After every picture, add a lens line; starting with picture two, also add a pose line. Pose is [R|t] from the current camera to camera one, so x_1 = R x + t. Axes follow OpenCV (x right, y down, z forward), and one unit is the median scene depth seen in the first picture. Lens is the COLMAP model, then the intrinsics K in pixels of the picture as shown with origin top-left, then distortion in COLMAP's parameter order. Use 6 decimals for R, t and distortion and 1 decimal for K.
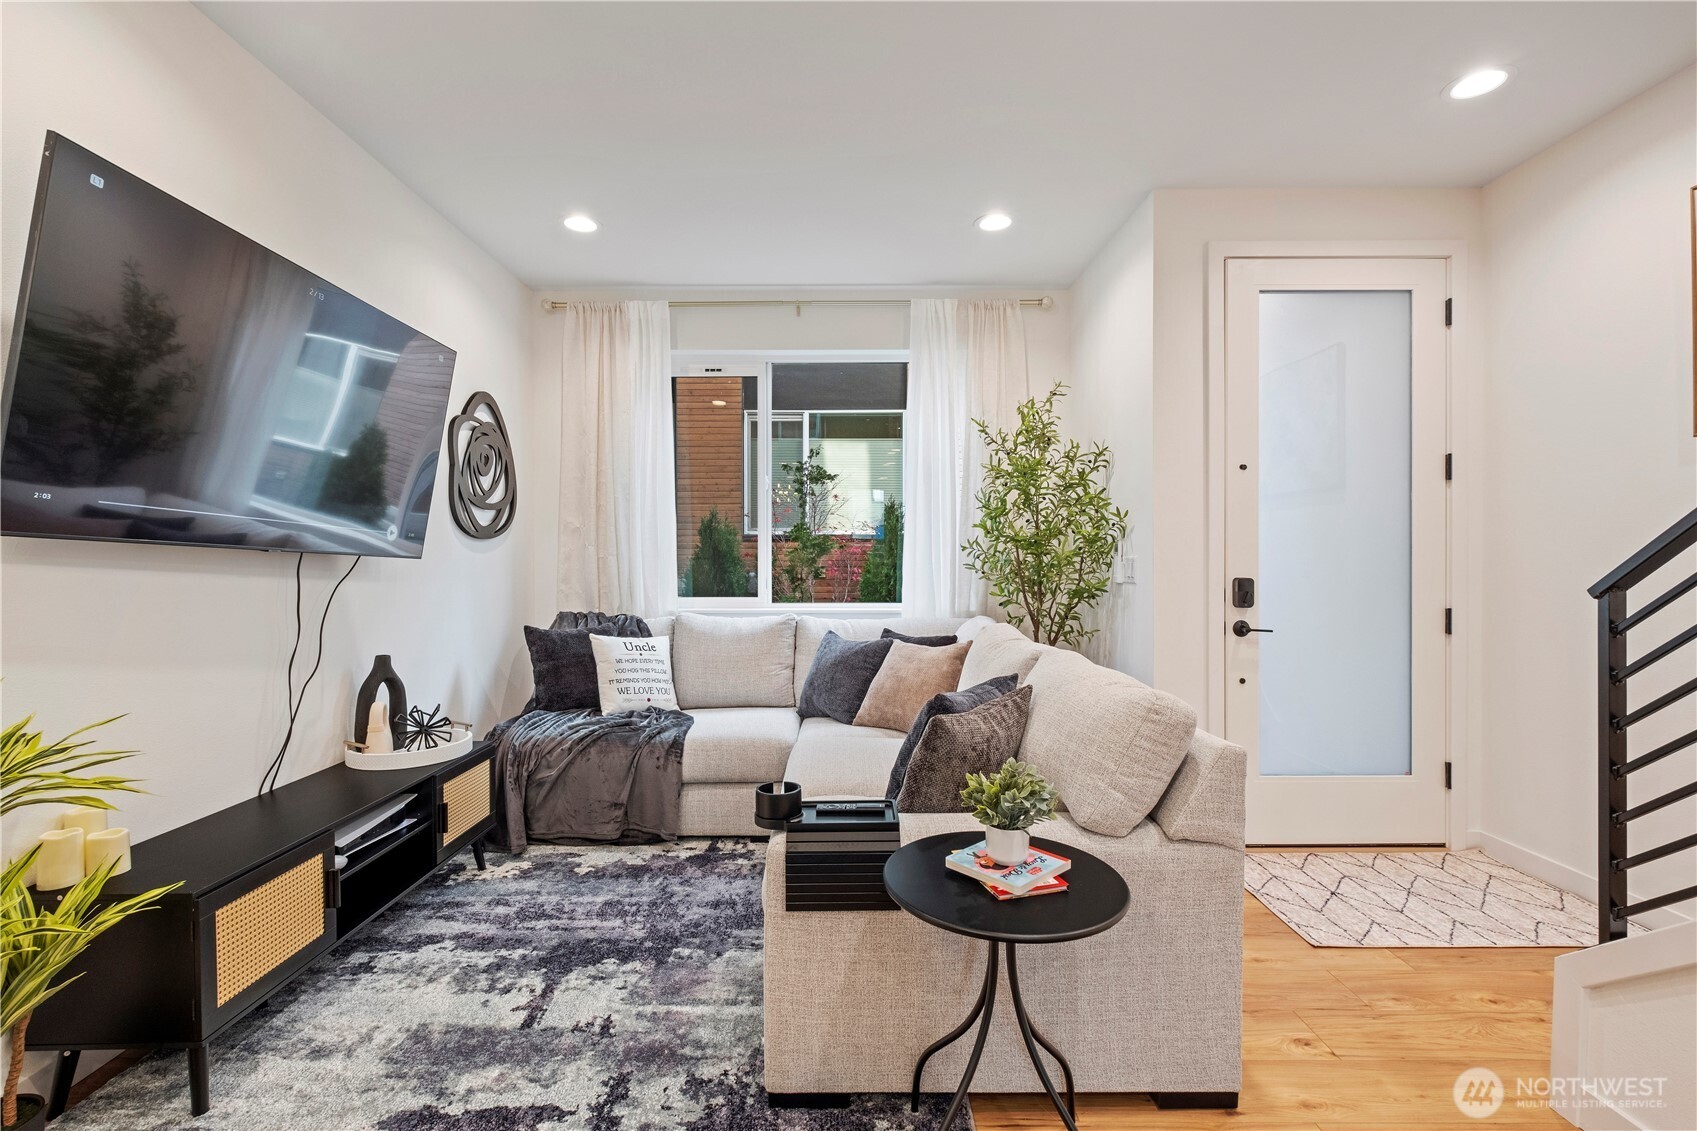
lens RADIAL K [[747.1, 0, 848.1], [0, 747.1, 561.3], [0, 0, 1]] dist [0.013759, -0.000236]
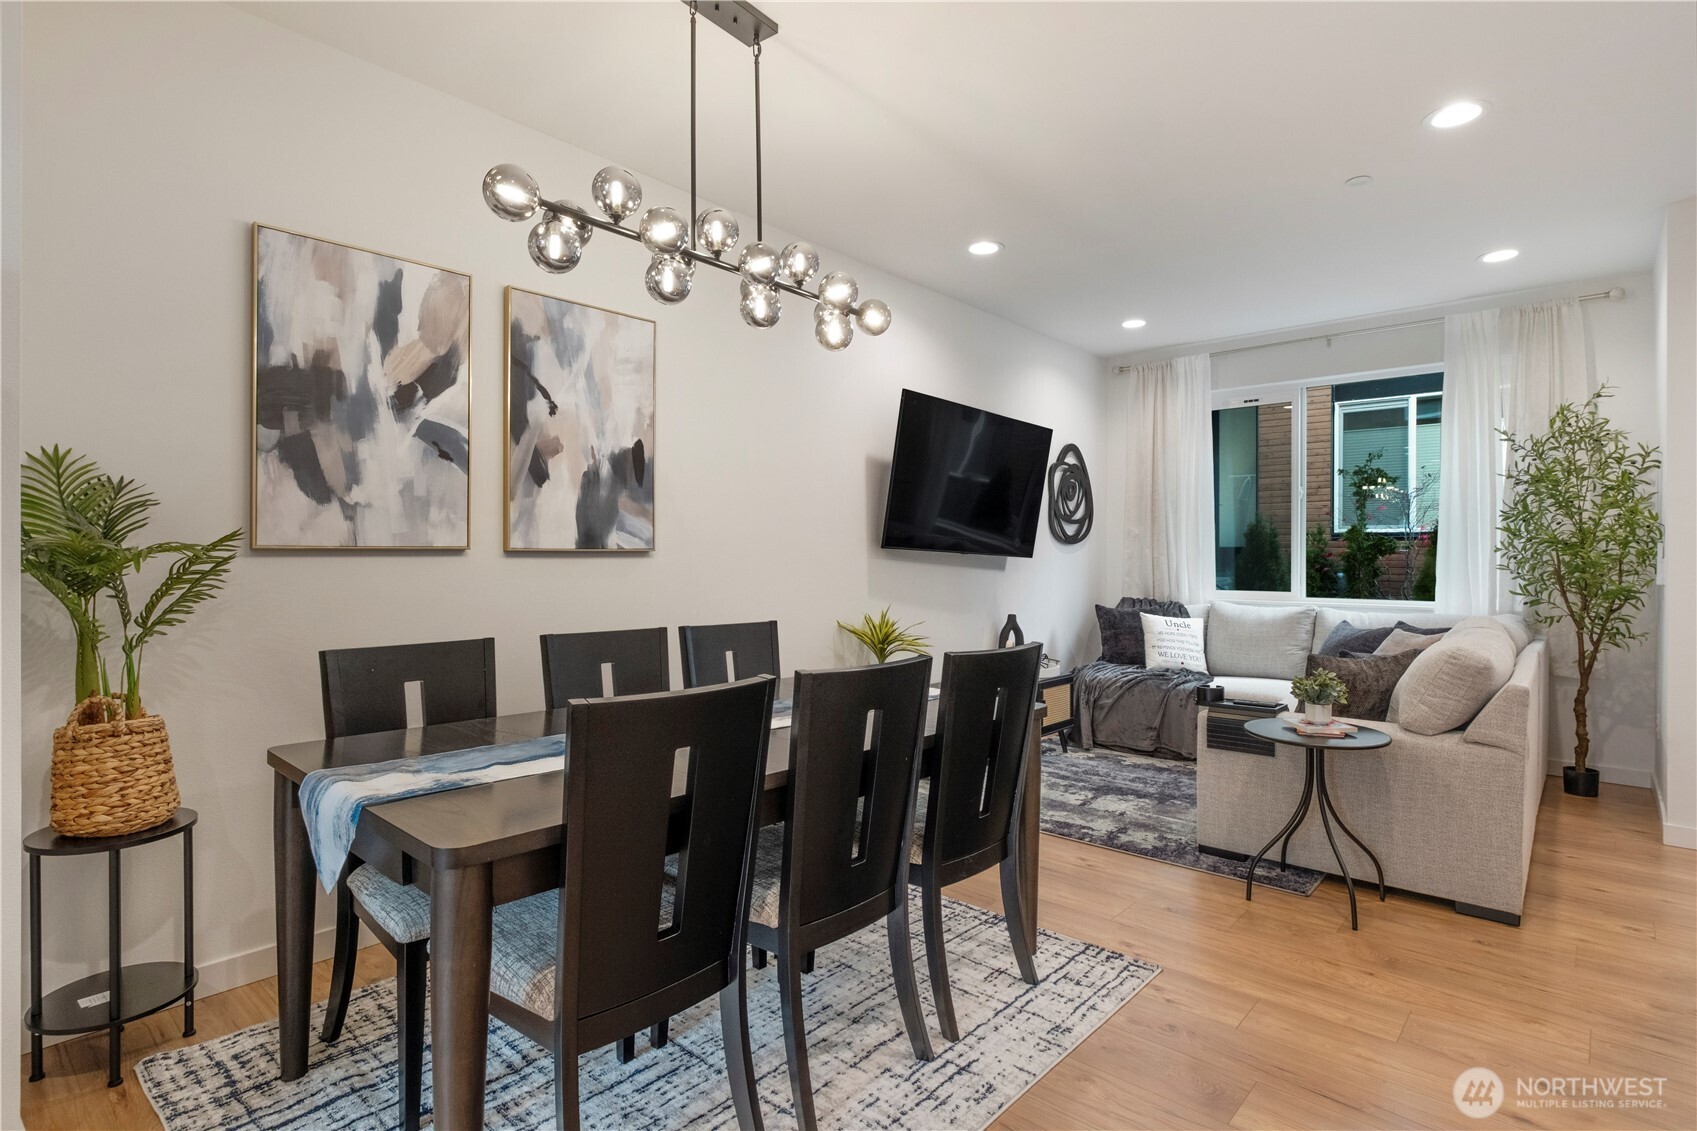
lens RADIAL K [[837.1, 0, 816.5], [0, 837.1, 563.4], [0, 0, 1]] dist [0.001124, -0.008133]
pose [[0.720176, 0.009023, -0.693733, 0.300325], [-0.006234, 0.999959, 0.006535, 0.000058], [0.693763, -0.000382, 0.720203, -0.536759]]
